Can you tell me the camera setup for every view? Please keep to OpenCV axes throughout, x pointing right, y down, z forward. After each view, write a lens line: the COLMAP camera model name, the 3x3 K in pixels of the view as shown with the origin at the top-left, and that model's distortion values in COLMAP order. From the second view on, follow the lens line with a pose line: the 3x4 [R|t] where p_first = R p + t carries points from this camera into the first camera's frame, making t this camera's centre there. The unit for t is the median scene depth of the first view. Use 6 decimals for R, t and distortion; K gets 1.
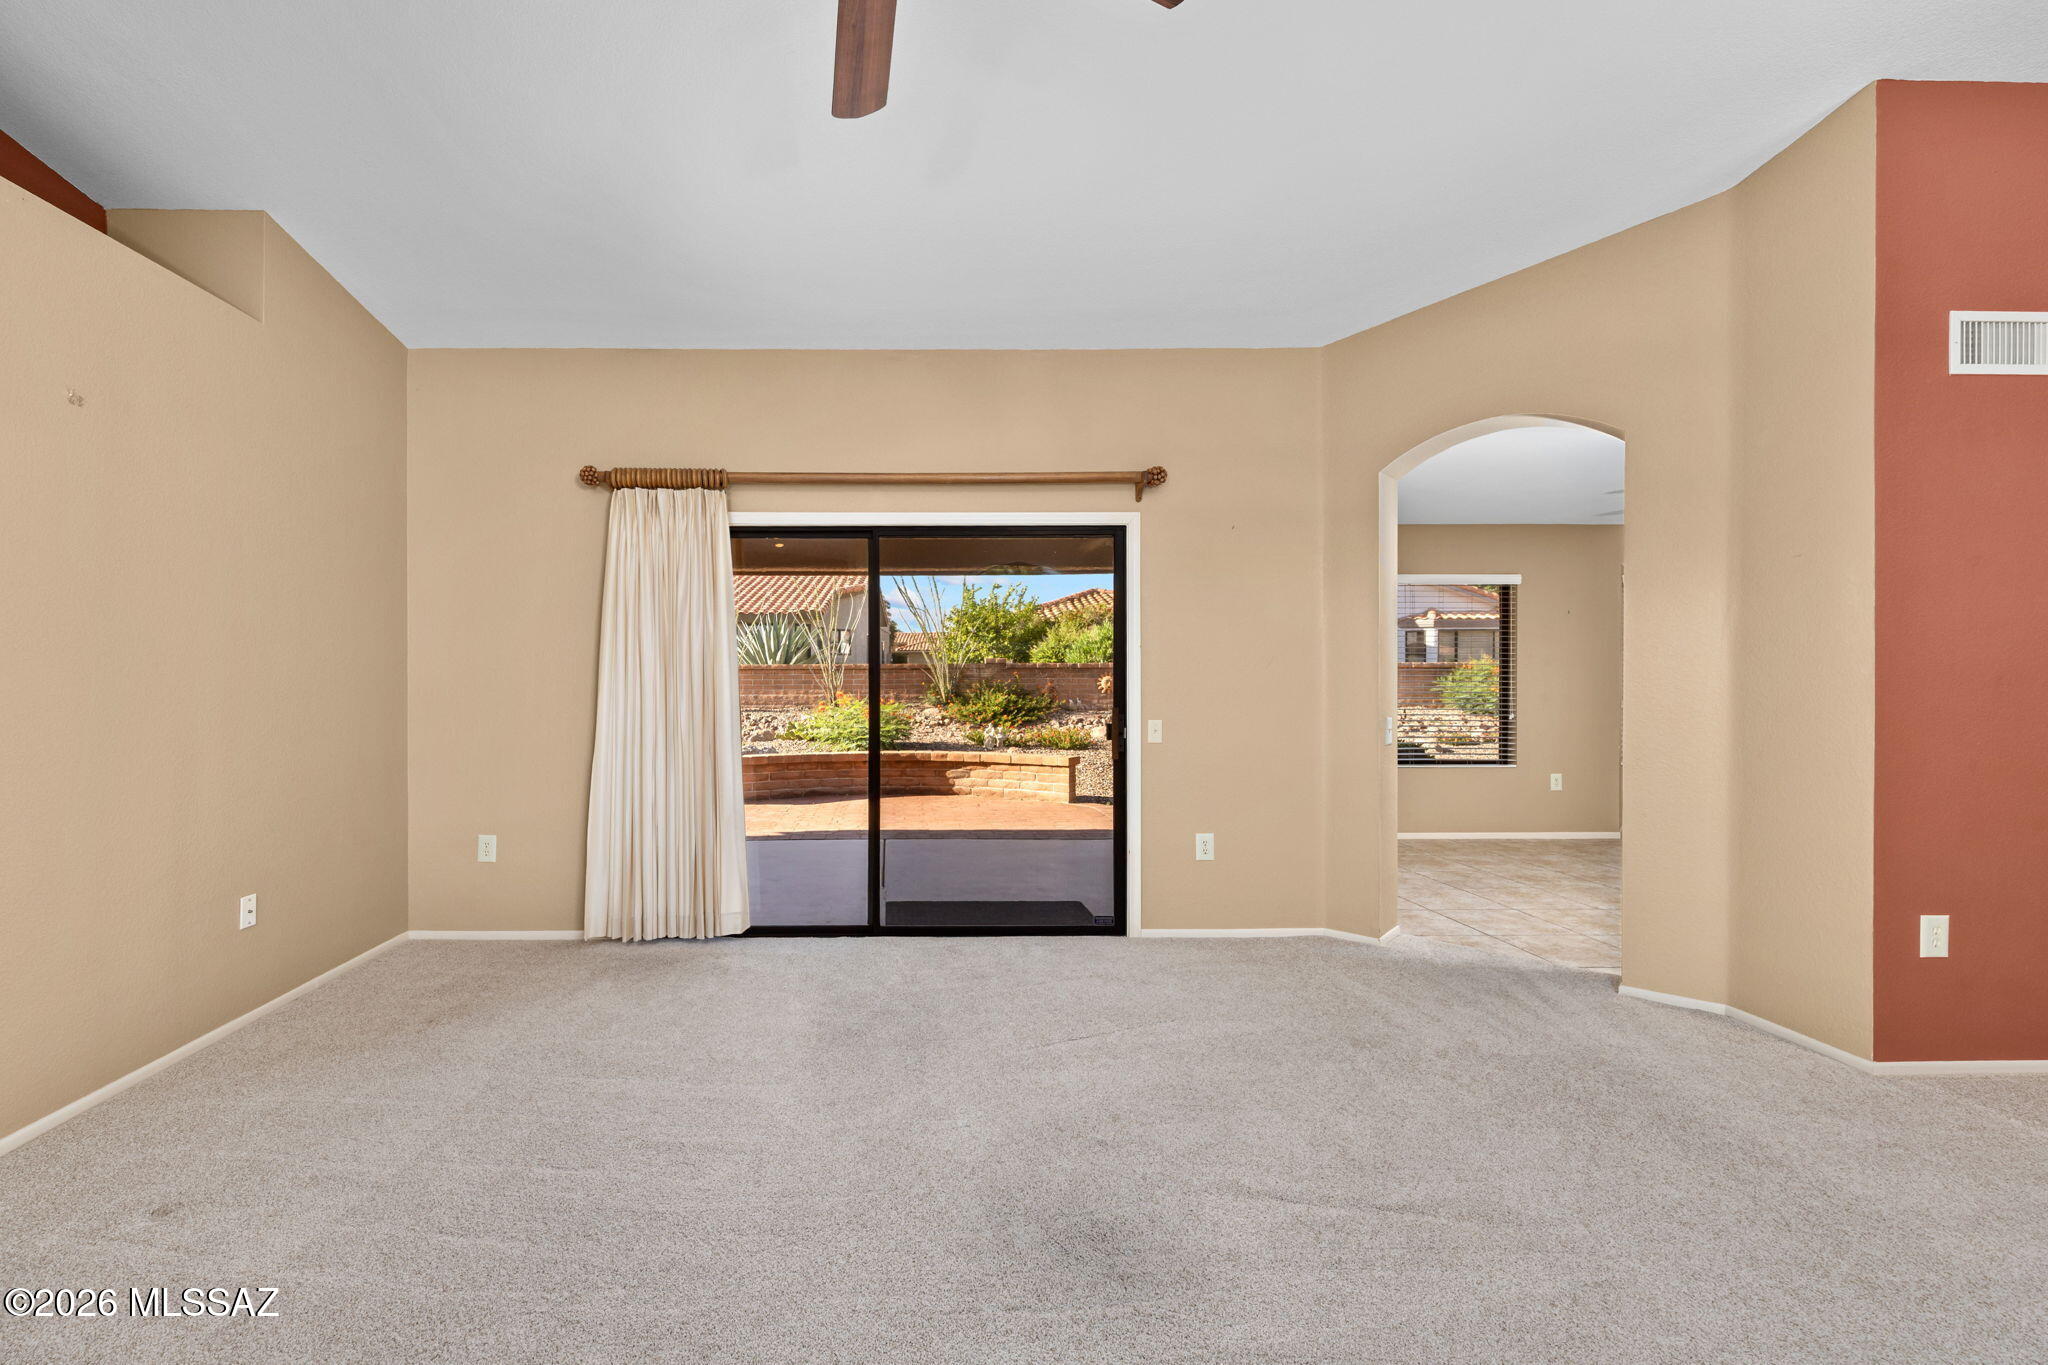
lens RADIAL K [[804.1, 0, 989.3], [0, 804.1, 680.3], [0, 0, 1]] dist [-0.010698, 0.000235]
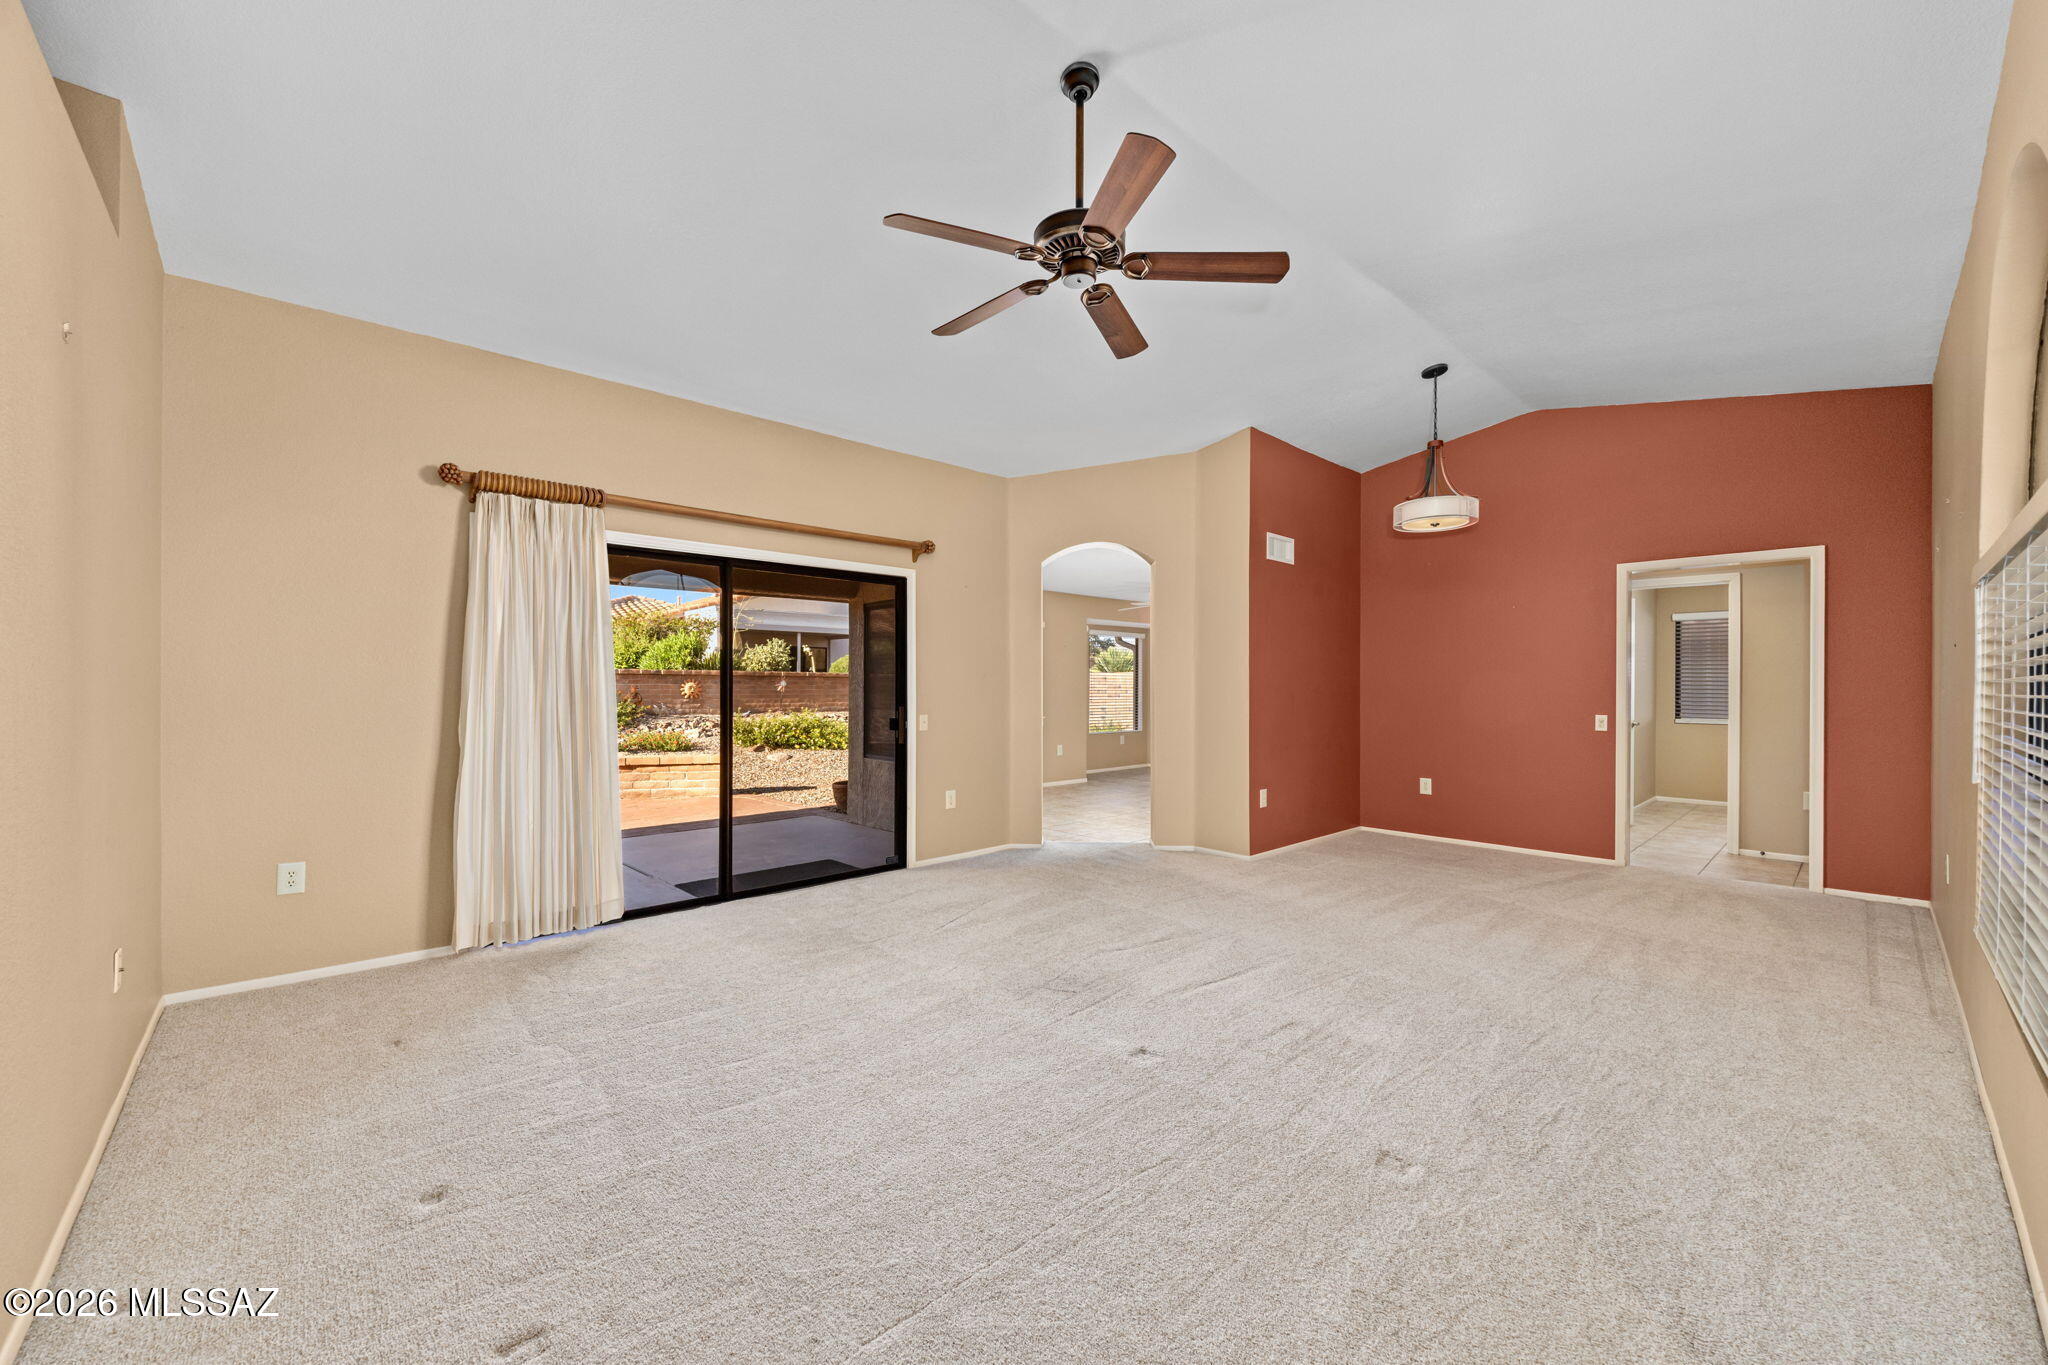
lens RADIAL K [[784.4, 0, 1012.3], [0, 784.4, 686.9], [0, 0, 1]] dist [-0.013793, -0.000356]
pose [[0.739395, 0.004494, 0.673257, -0.623450], [-0.004874, 0.999987, -0.001323, 0.000010], [-0.673254, -0.002303, 0.739408, -0.146140]]
